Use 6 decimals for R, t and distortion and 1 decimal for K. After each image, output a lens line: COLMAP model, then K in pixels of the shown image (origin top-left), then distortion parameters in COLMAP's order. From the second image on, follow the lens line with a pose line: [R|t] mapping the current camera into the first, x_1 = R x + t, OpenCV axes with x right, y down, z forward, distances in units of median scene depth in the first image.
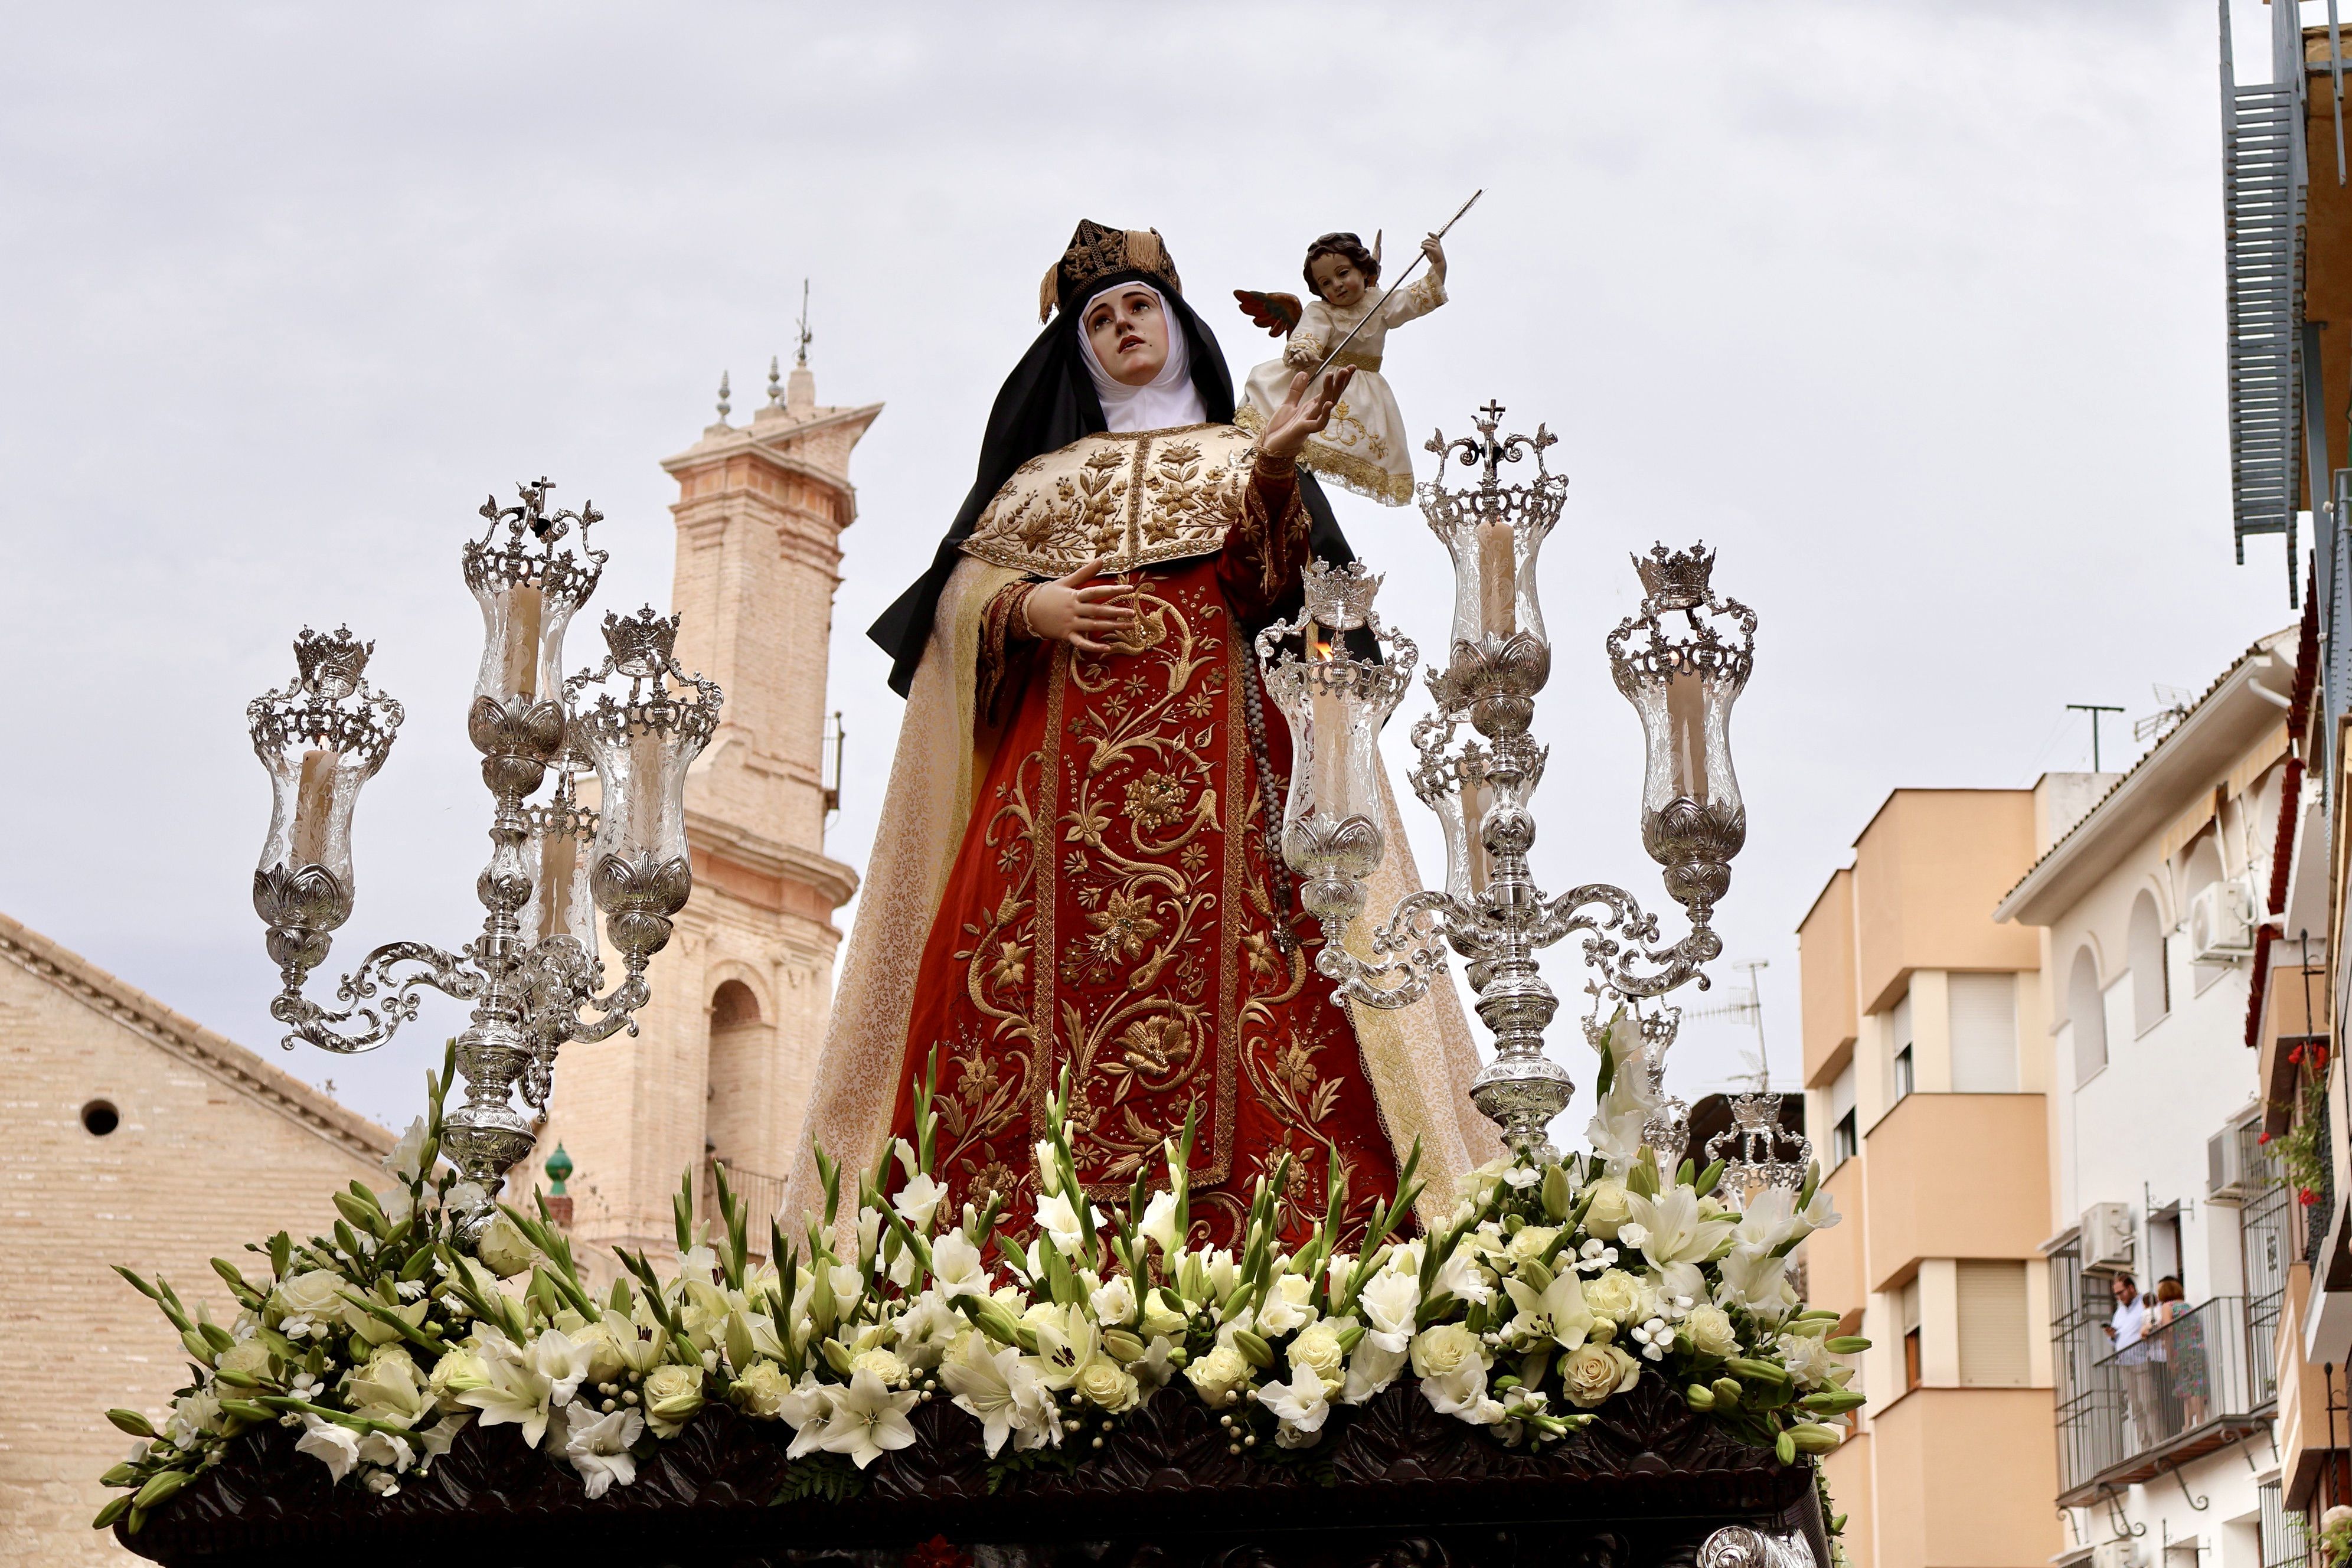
lens RADIAL K [[4616.9, 0, 1209.3], [0, 4616.9, 774.7], [0, 0, 1]] dist [-0.018830, -0.194278]
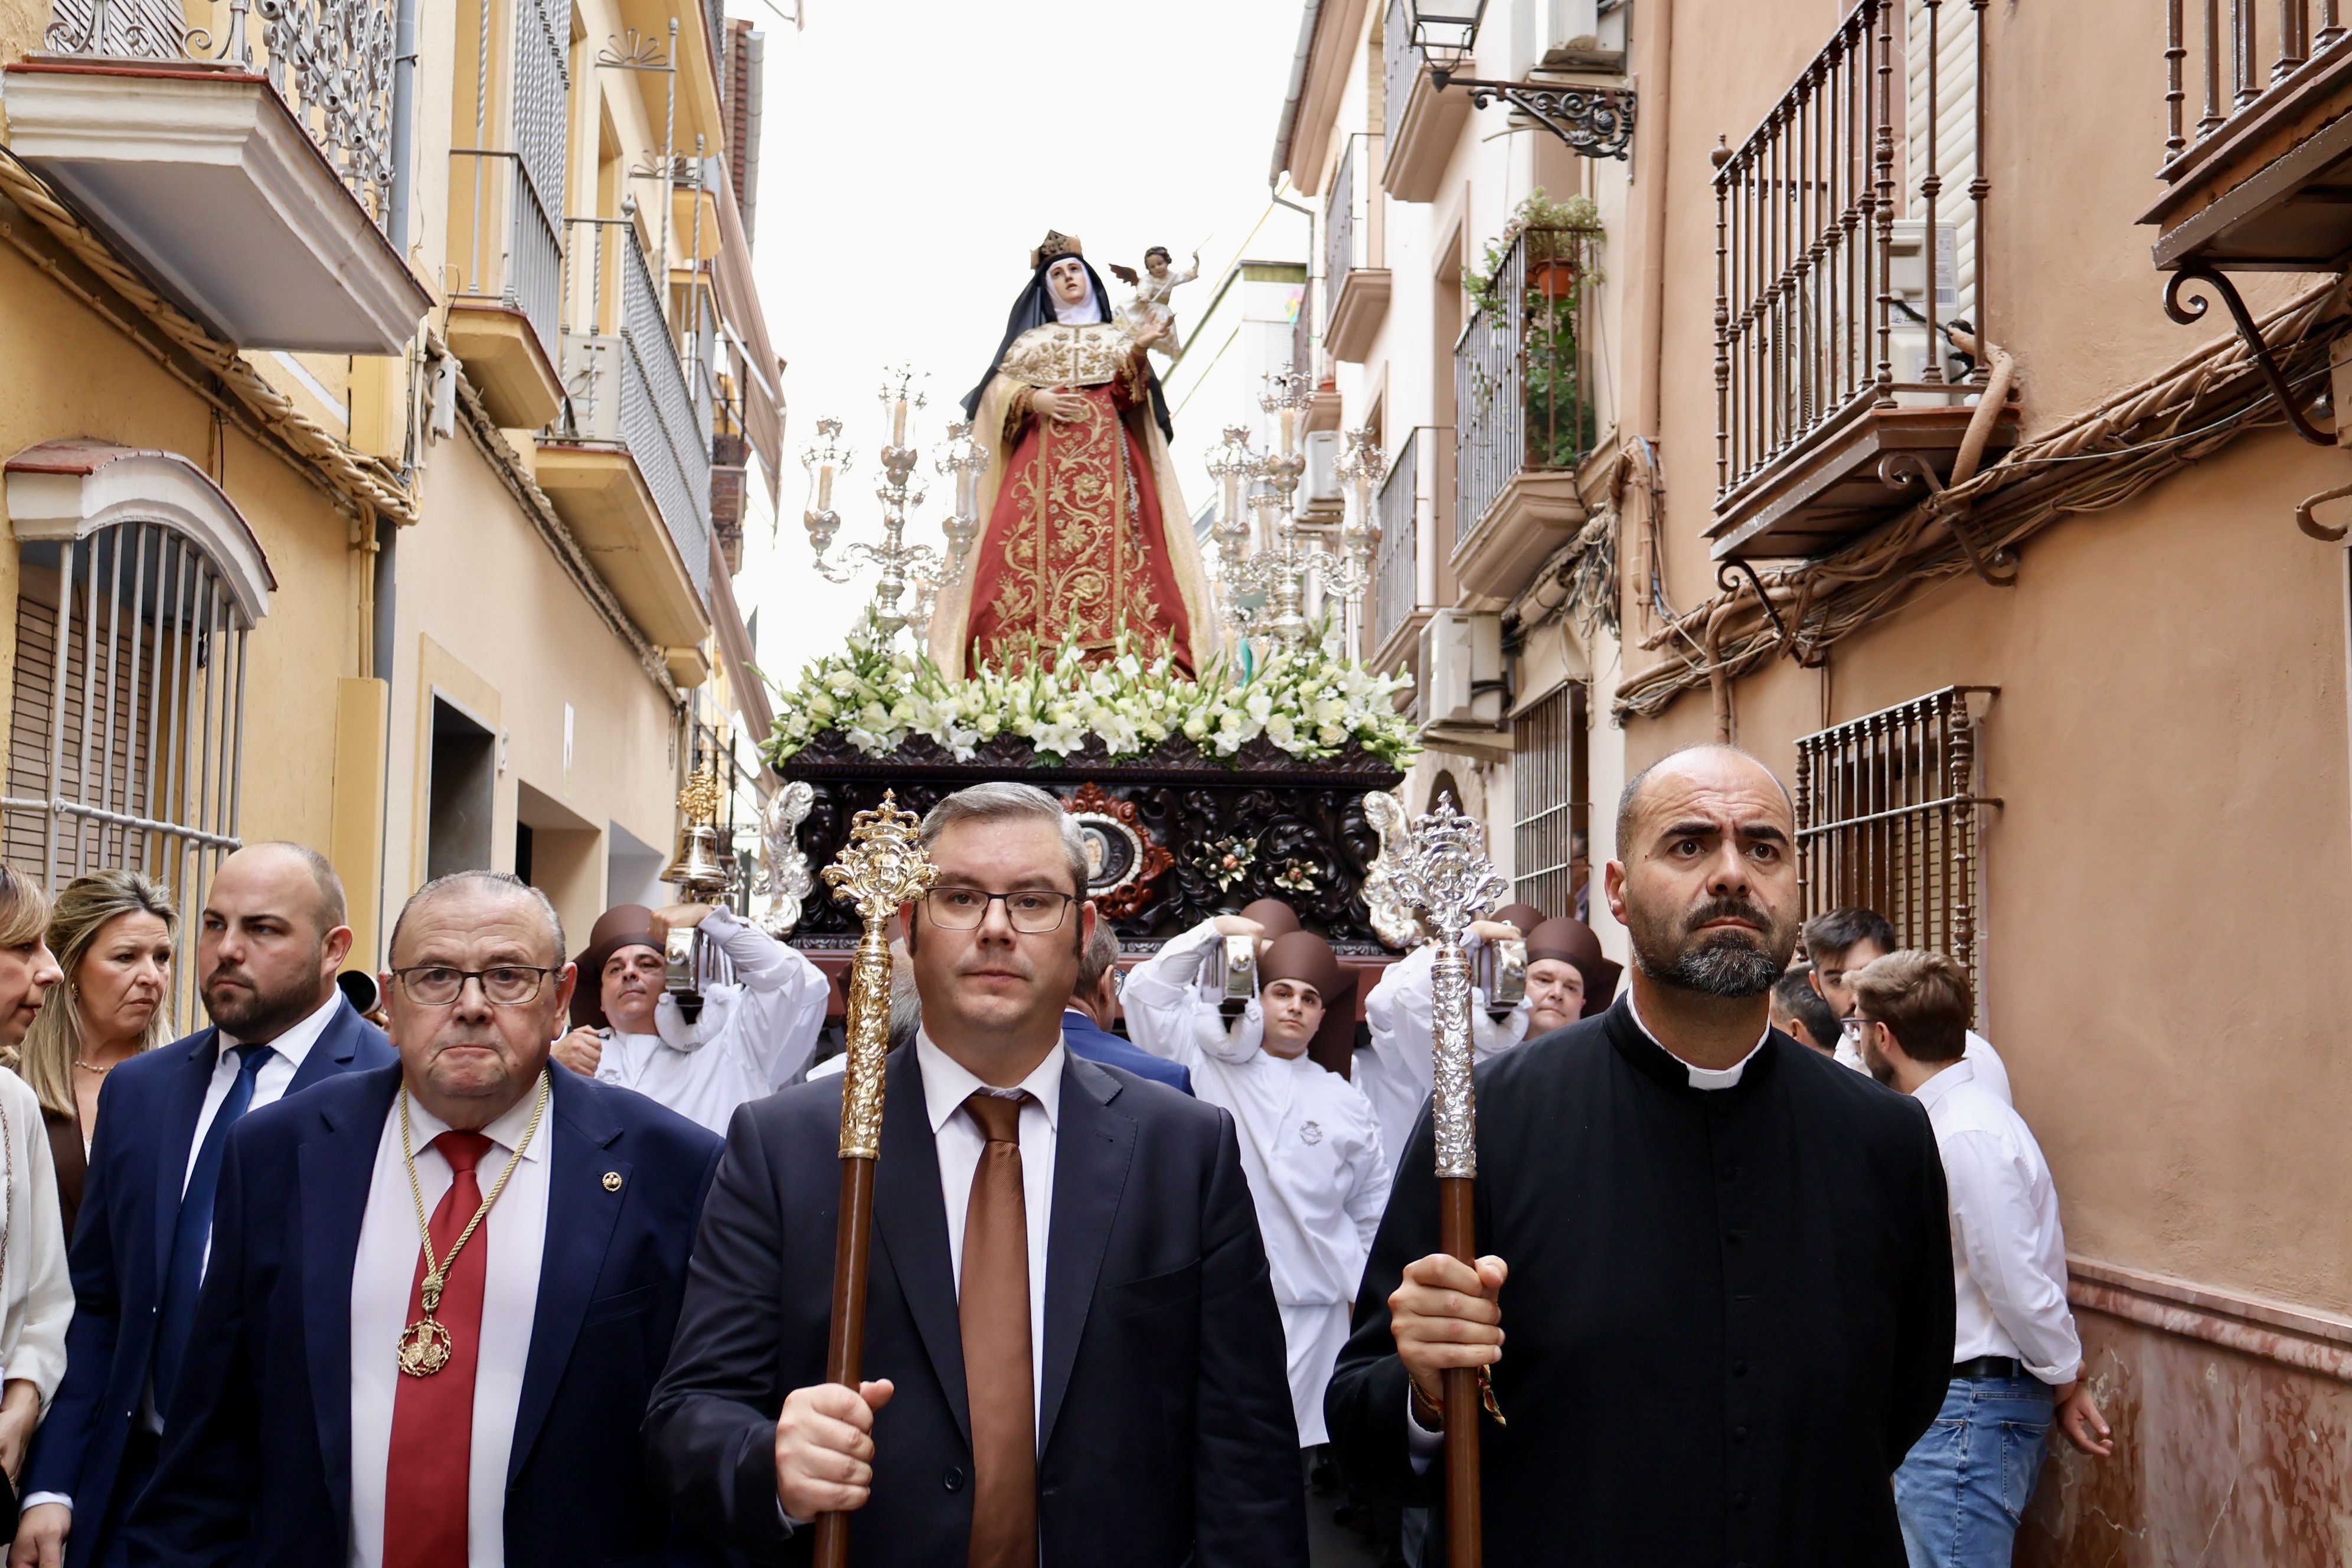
lens RADIAL K [[2639.5, 0, 1176.0], [0, 2639.5, 784.0], [0, 0, 1]] dist [-0.009427, -0.035317]
pose [[0.978753, 0.042781, 0.200529, -0.241153], [-0.075367, 0.984590, 0.157806, -0.063489], [-0.190688, -0.169566, 0.966895, -0.391523]]
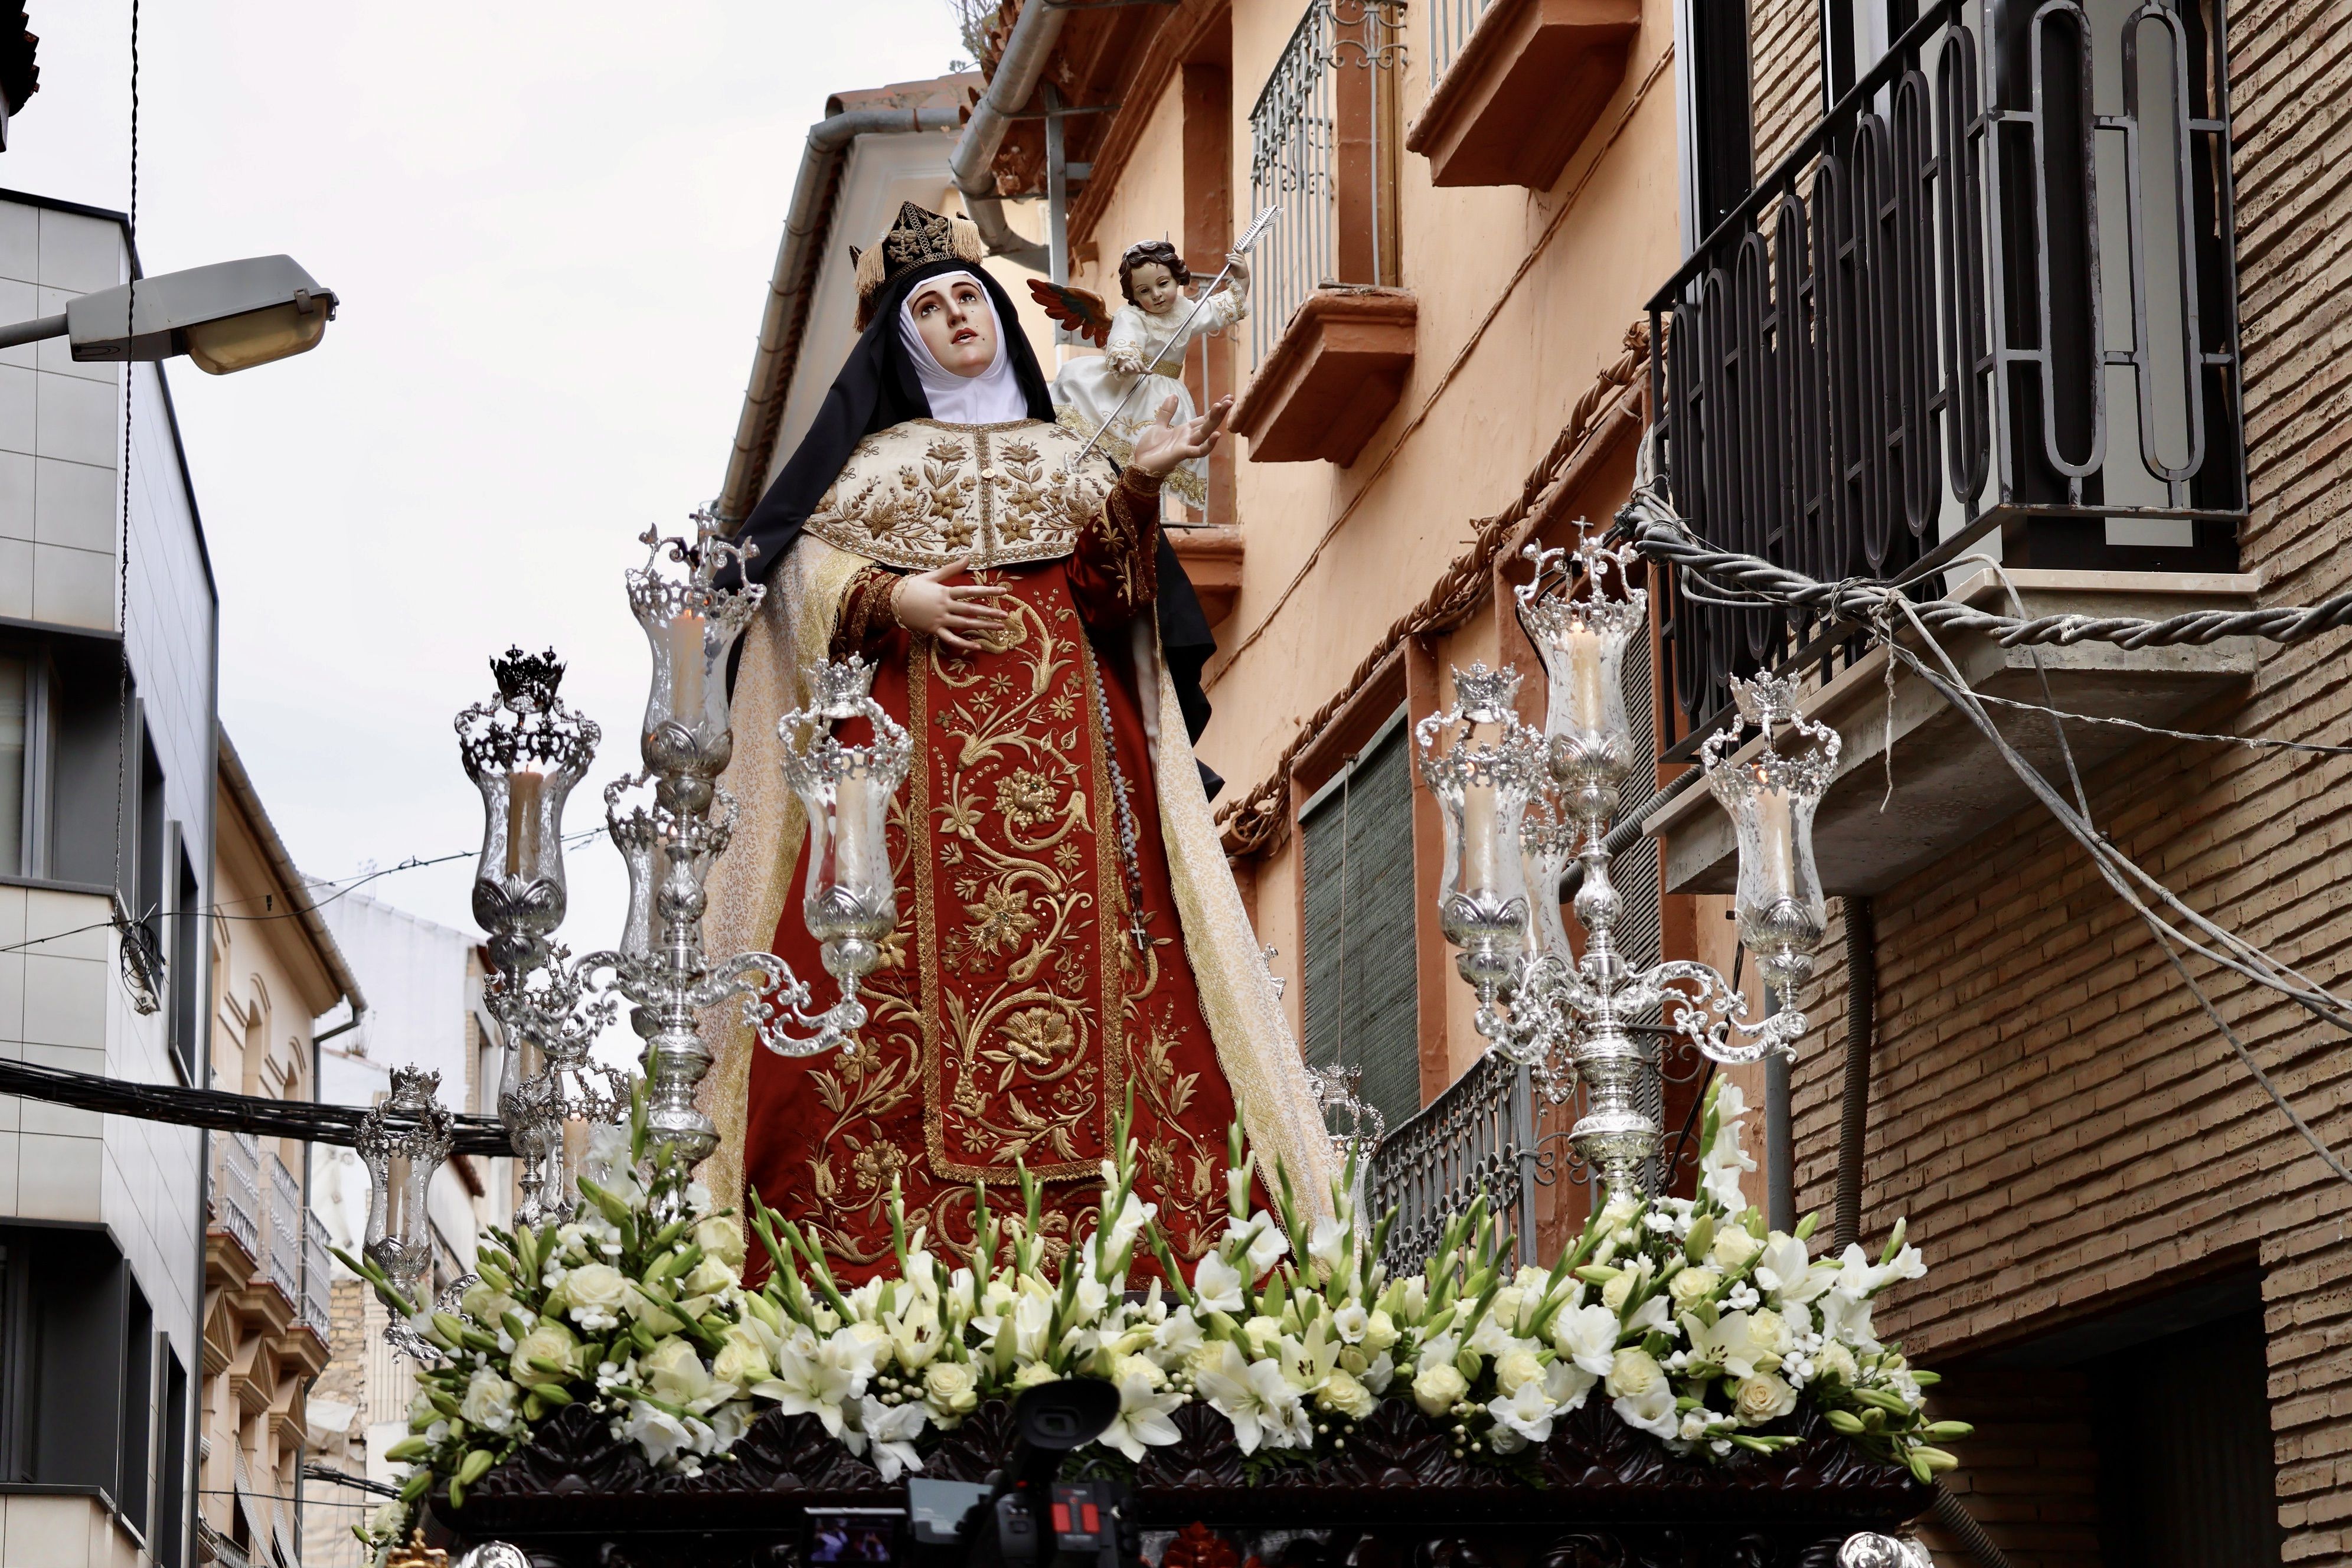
lens RADIAL K [[5920.3, 0, 1176.0], [0, 5920.3, 784.0], [0, 0, 1]] dist [0.342853, -0.478290]
pose [[0.952788, 0.054592, 0.298688, -0.383916], [-0.072496, 0.996155, 0.049188, -0.066757], [-0.294854, -0.068519, 0.953082, -0.291846]]
